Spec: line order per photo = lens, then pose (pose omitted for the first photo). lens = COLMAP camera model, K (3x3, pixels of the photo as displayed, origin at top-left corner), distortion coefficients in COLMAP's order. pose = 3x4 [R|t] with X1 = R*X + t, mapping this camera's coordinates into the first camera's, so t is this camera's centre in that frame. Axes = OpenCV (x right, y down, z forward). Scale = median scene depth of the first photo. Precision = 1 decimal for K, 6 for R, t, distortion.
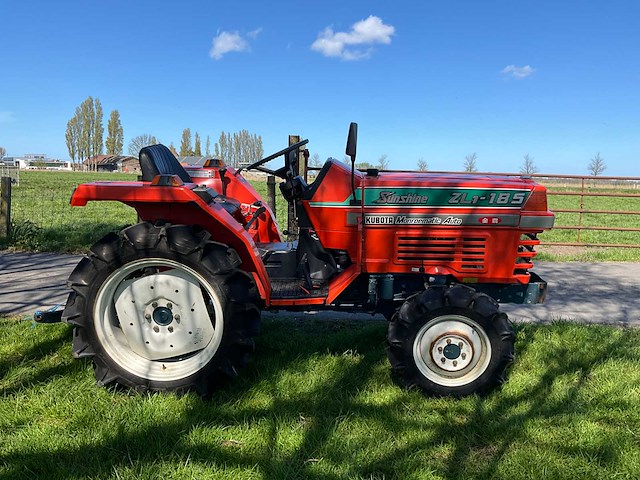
lens RADIAL K [[530.0, 0, 320.0], [0, 530.0, 240.0], [0, 0, 1]] dist [0.088667, -0.165569]
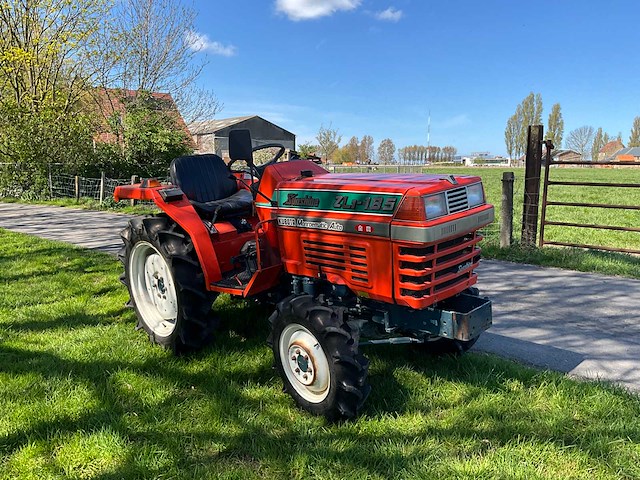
lens RADIAL K [[530.0, 0, 320.0], [0, 530.0, 240.0], [0, 0, 1]] dist [0.088667, -0.165569]
pose [[0.700985, 0.071547, -0.709578, 0.882016], [-0.067524, 0.997144, 0.033836, -0.041713], [0.709972, 0.024195, 0.703814, 0.334718]]
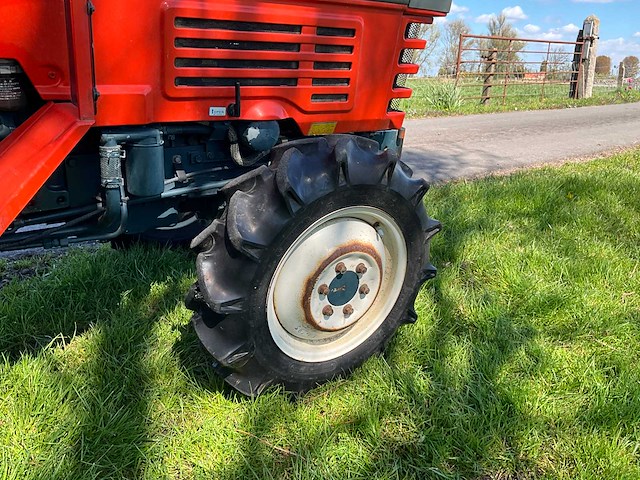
lens RADIAL K [[570.8, 0, 320.0], [0, 570.8, 240.0], [0, 0, 1]] dist [0.052184, 0.004610]
pose [[0.756778, -0.194598, 0.624034, -0.054131], [0.061652, 0.971653, 0.228232, 0.057587], [-0.650758, -0.134248, 0.747323, 0.632532]]
